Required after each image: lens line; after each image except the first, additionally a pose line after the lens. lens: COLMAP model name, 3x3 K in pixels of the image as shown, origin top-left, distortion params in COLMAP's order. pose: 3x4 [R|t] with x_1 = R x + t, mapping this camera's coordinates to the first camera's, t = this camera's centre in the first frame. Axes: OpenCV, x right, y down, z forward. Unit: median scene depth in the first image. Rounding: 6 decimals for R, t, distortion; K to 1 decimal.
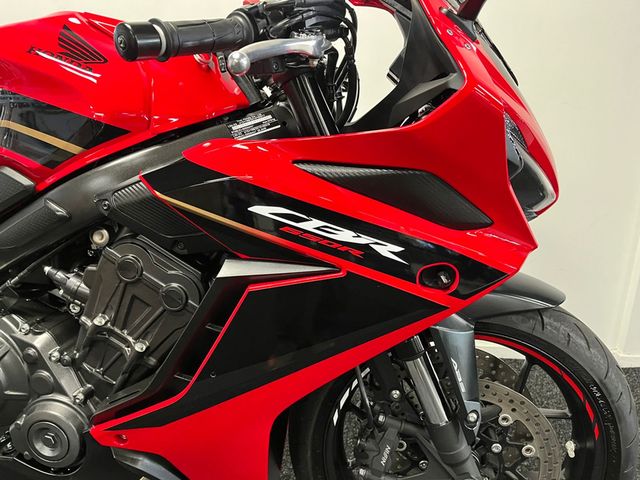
lens RADIAL K [[495.9, 0, 318.2], [0, 495.9, 239.5], [0, 0, 1]] dist [0.069594, -0.084429]
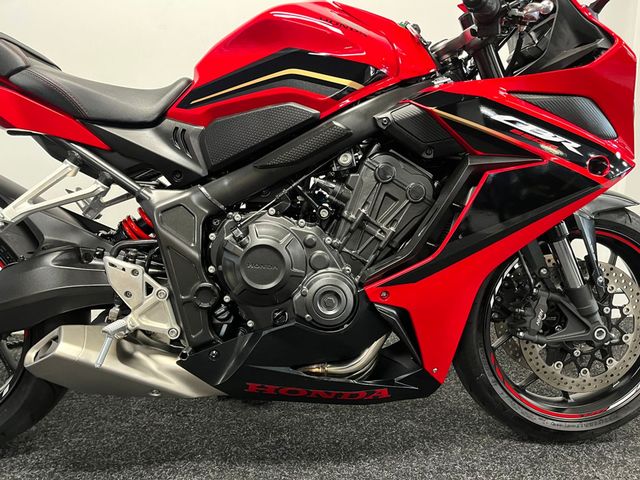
lens RADIAL K [[495.9, 0, 321.3], [0, 495.9, 242.4], [0, 0, 1]] dist [0.069594, -0.084429]
pose [[0.982502, -0.031212, 0.183618, -0.813046], [0.052569, 0.992246, -0.112622, 0.399803], [-0.178679, 0.120304, 0.976525, -0.315341]]
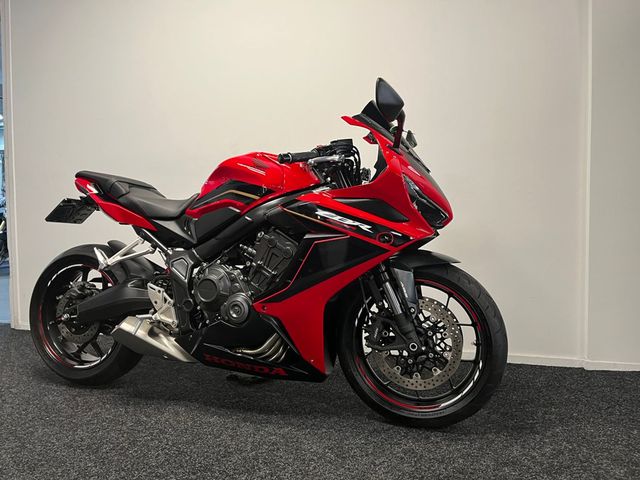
lens RADIAL K [[495.9, 0, 311.3], [0, 495.9, 230.2], [0, 0, 1]] dist [0.069594, -0.084429]
pose [[0.976552, -0.012819, -0.214899, 0.378886], [-0.043265, 0.966174, -0.254238, 0.643478], [0.210889, 0.257574, 0.942964, -1.405109]]
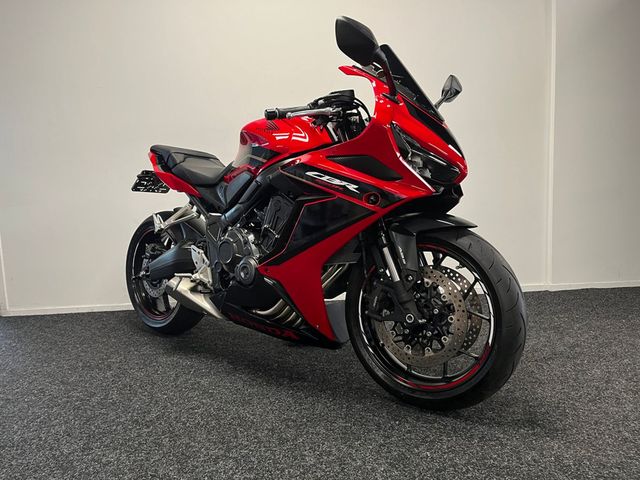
lens RADIAL K [[495.9, 0, 304.6], [0, 495.9, 242.4], [0, 0, 1]] dist [0.069594, -0.084429]
pose [[0.826331, 0.017483, -0.562913, 1.180101], [-0.116982, 0.983046, -0.141192, 0.588174], [0.550901, 0.182522, 0.814367, -0.970032]]
